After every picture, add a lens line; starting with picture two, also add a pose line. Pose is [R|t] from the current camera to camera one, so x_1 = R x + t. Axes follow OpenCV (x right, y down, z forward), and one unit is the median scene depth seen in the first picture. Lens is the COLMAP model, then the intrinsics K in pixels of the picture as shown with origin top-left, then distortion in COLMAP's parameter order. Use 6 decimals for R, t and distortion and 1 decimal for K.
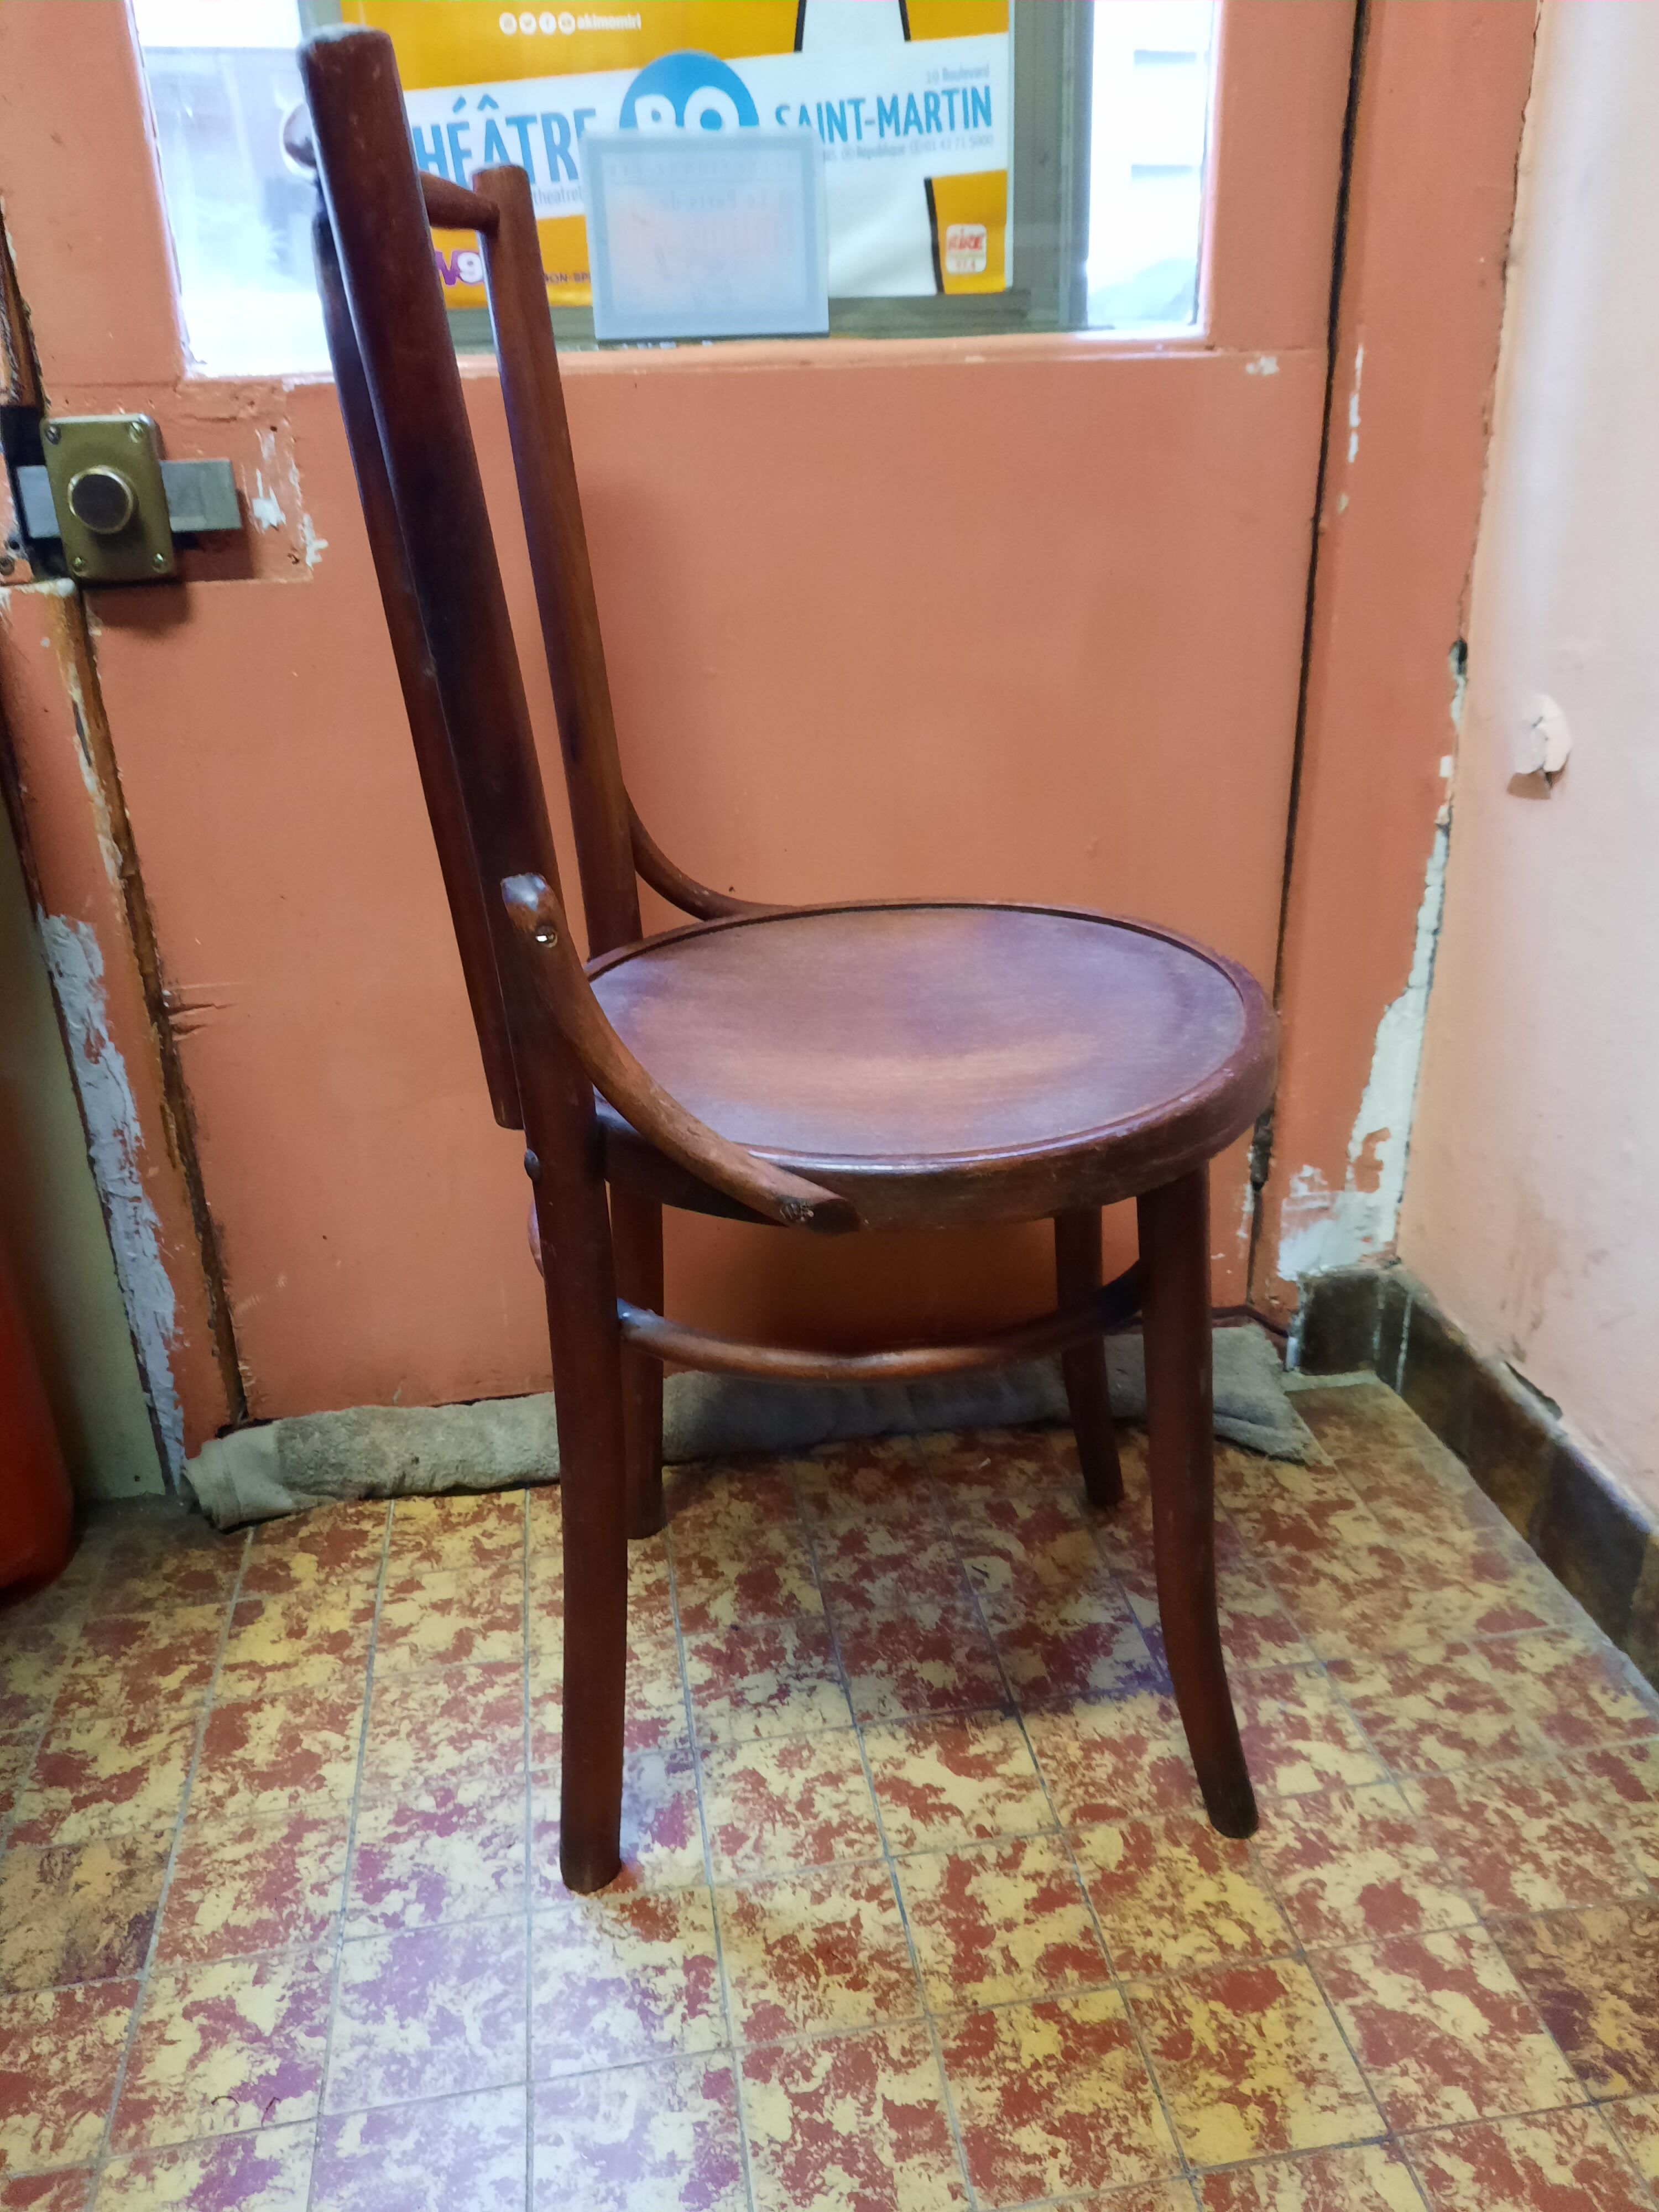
lens RADIAL K [[1614.1, 0, 828.4], [0, 1614.1, 1121.6], [0, 0, 1]] dist [0.005083, -0.008073]
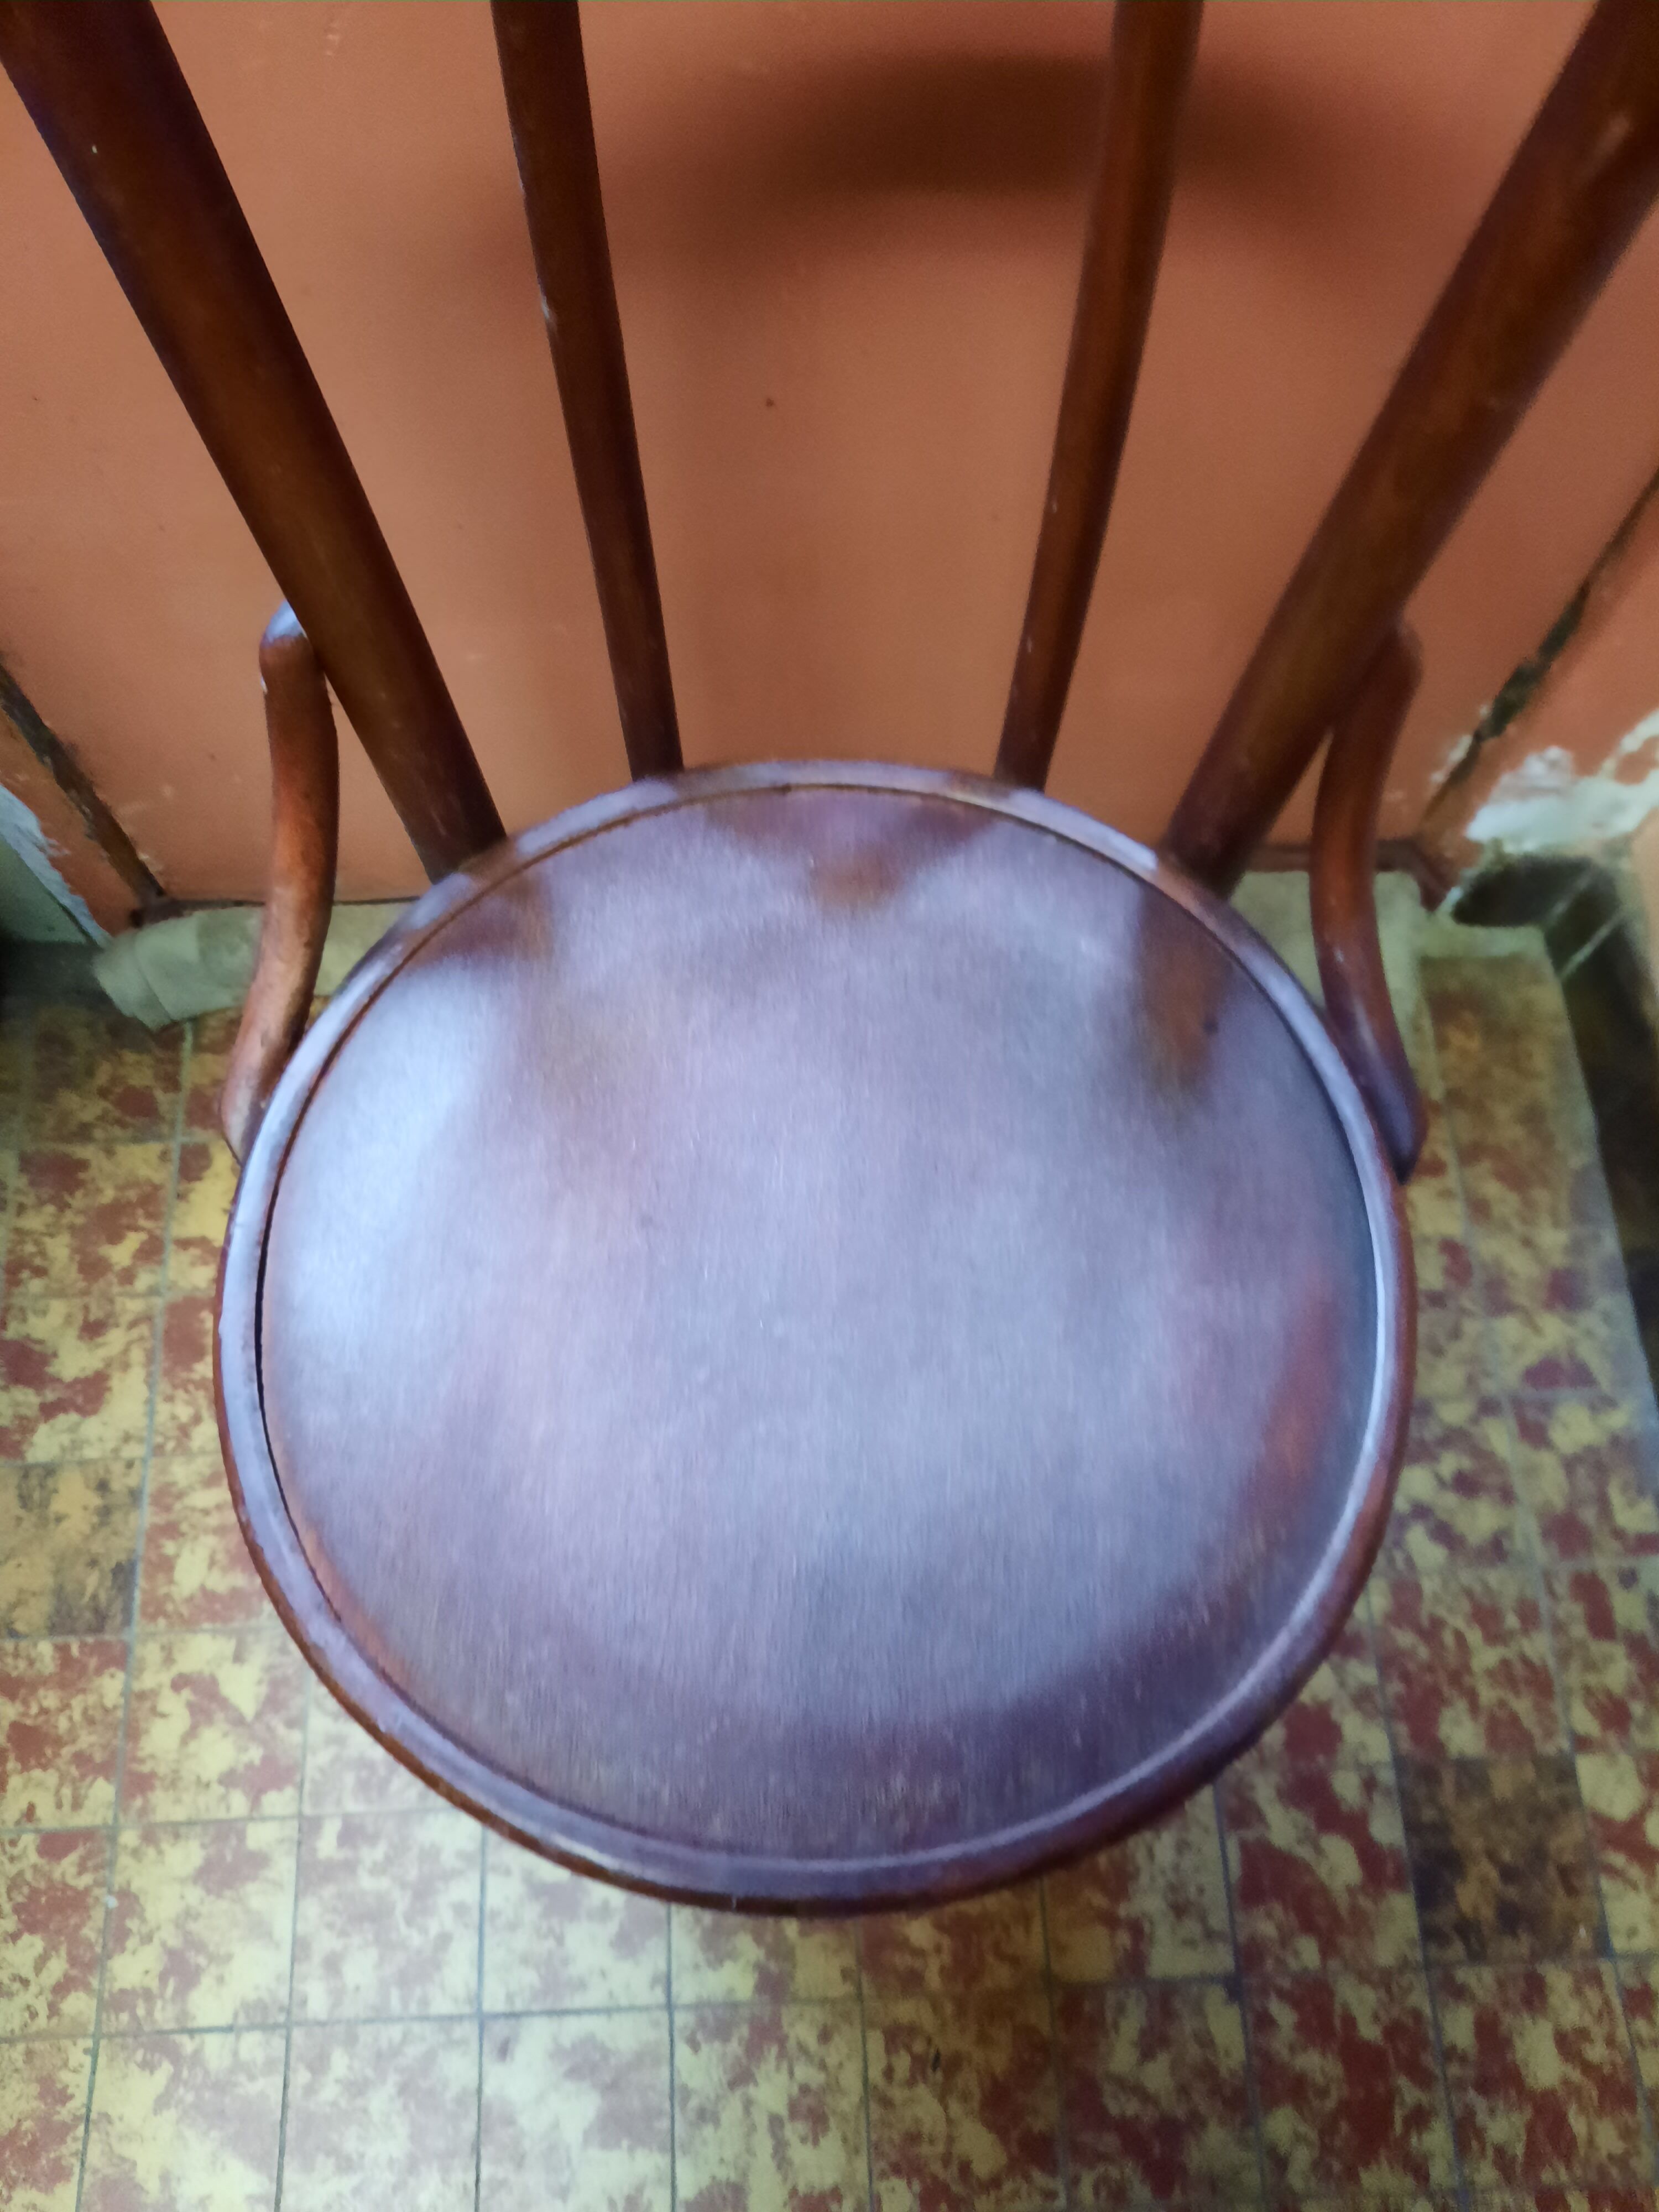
lens RADIAL K [[1614.1, 0, 817.0], [0, 1614.1, 1094.0], [0, 0, 1]] dist [0.005083, -0.008073]
pose [[0.992614, 0.120922, -0.009740, -0.005206], [-0.079701, 0.710554, 0.699114, -0.437602], [0.091459, -0.693174, 0.714944, 0.450682]]
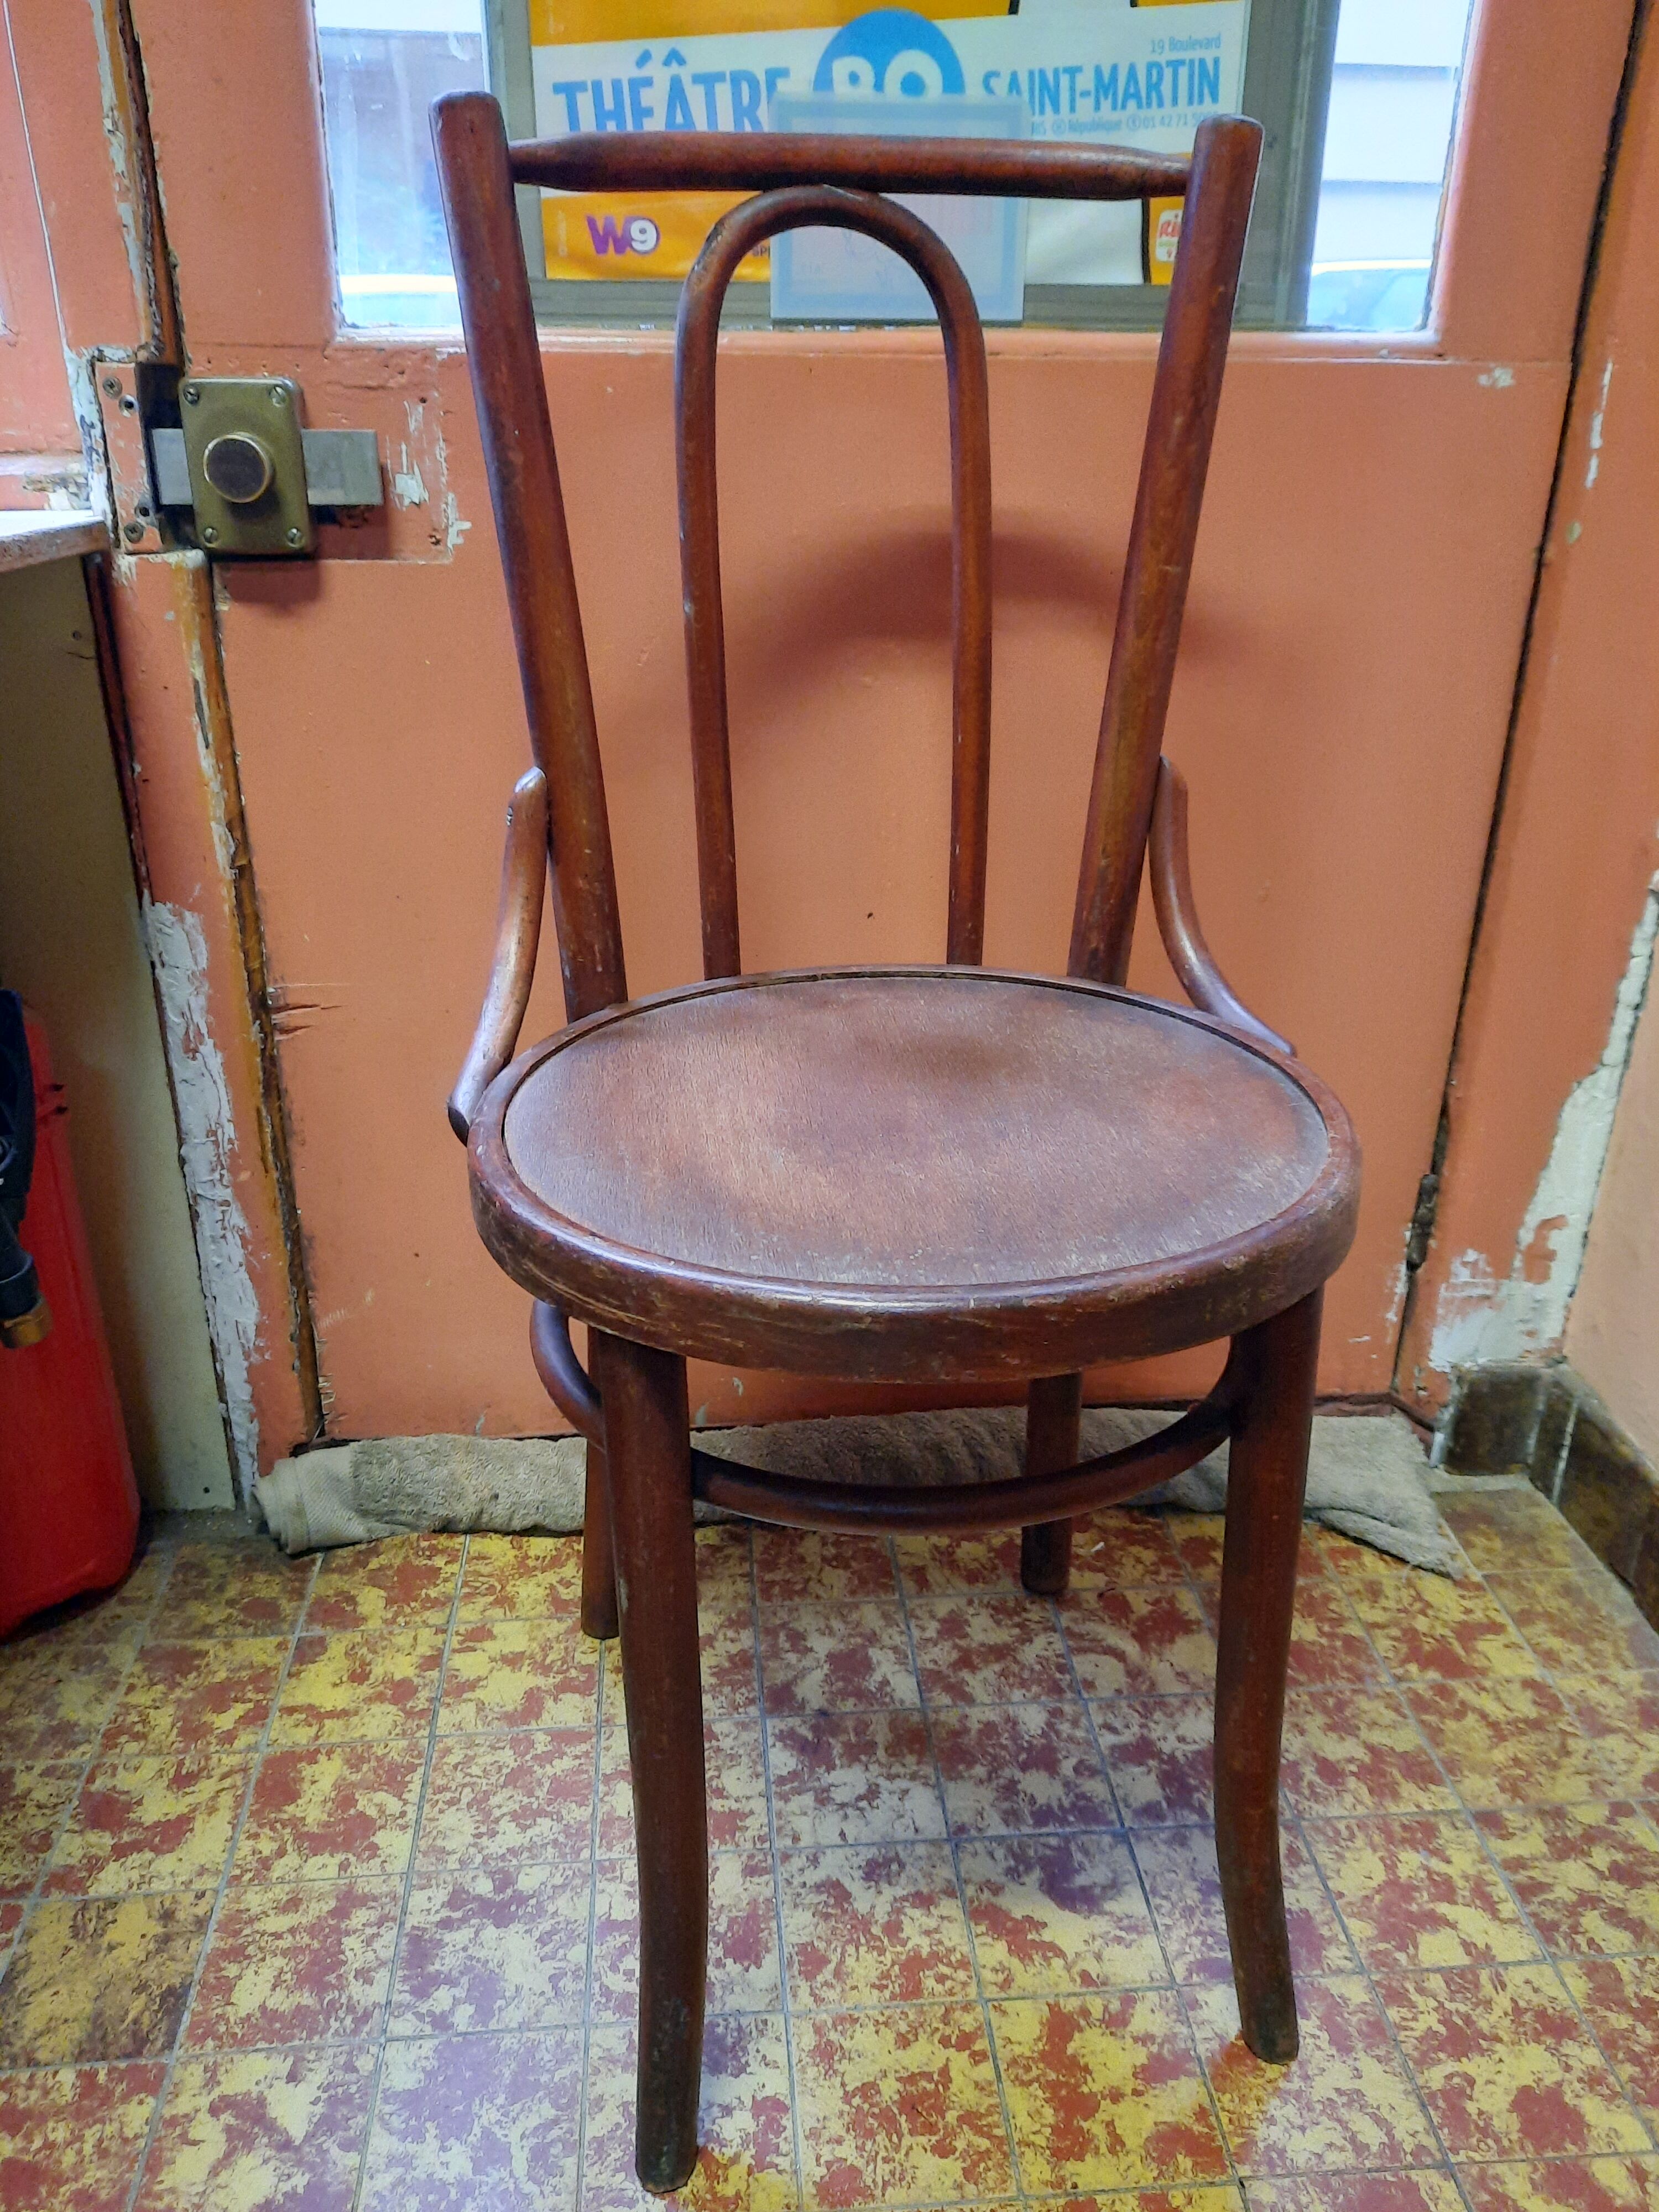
lens RADIAL K [[1614.1, 0, 831.1], [0, 1614.1, 1116.8], [0, 0, 1]] dist [0.005083, -0.008073]
pose [[0.996310, 0.067503, -0.053011, -0.029904], [-0.067617, 0.997711, -0.000355, -0.030264], [0.052866, 0.003938, 0.998594, 0.079982]]
